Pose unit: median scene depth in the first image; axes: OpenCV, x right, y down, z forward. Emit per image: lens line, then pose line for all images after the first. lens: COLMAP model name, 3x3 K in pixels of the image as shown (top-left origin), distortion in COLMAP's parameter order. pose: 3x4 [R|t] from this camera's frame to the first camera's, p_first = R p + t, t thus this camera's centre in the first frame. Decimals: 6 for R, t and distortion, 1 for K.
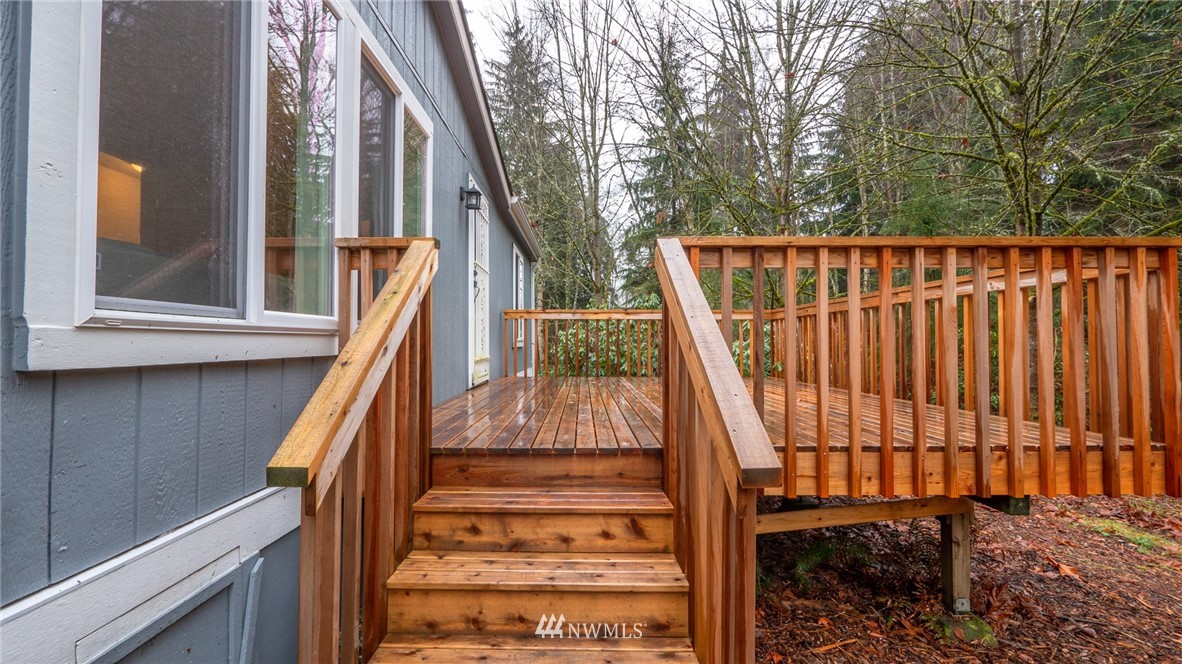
lens RADIAL K [[499.8, 0, 582.2], [0, 499.8, 327.9], [0, 0, 1]] dist [-0.003732, -0.000297]
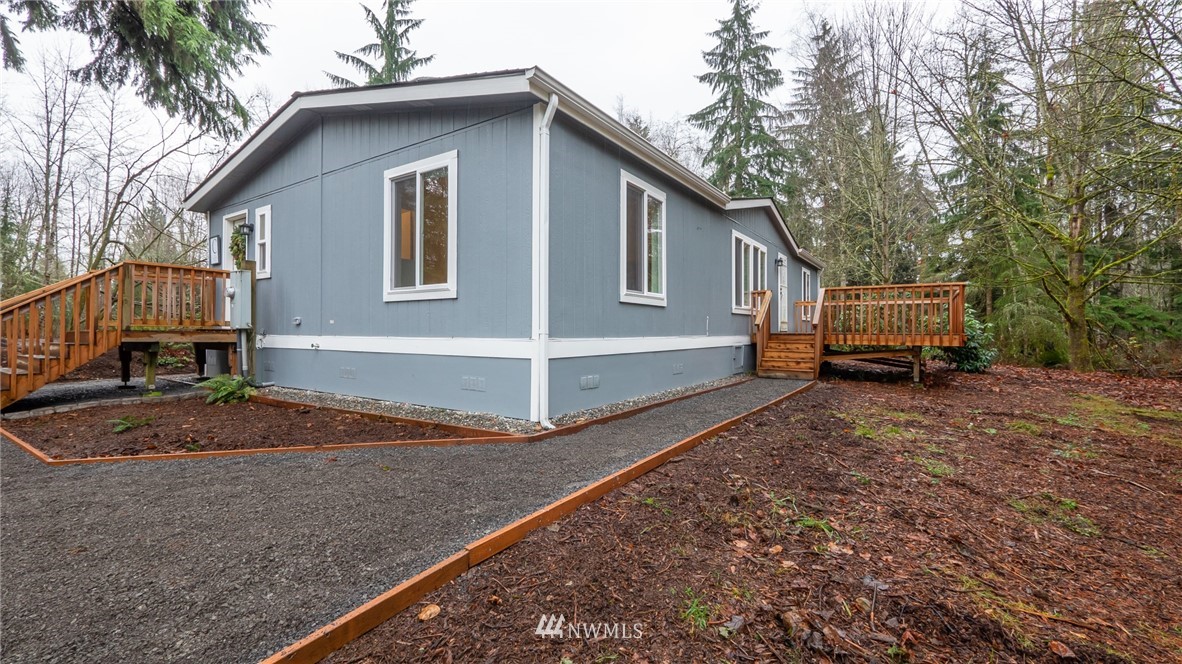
lens RADIAL K [[499.8, 0, 582.2], [0, 499.8, 327.9], [0, 0, 1]] dist [-0.003732, -0.000297]
pose [[0.825952, -0.001112, -0.563739, 0.244243], [0.013824, 0.999737, 0.018281, 0.020301], [0.563571, -0.022892, 0.825751, -1.063080]]
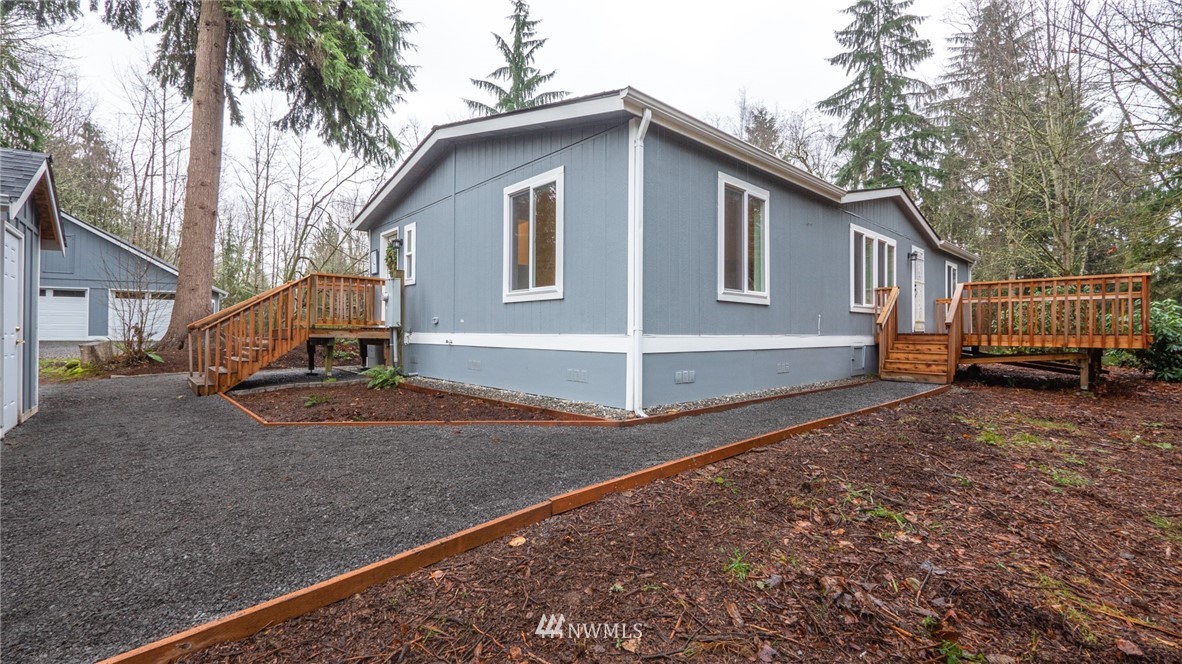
lens RADIAL K [[499.8, 0, 582.2], [0, 499.8, 327.9], [0, 0, 1]] dist [-0.003732, -0.000297]
pose [[0.667191, -0.002972, -0.744881, 0.303471], [0.016359, 0.999809, 0.010663, 0.026549], [0.744707, -0.019300, 0.667112, -1.081955]]
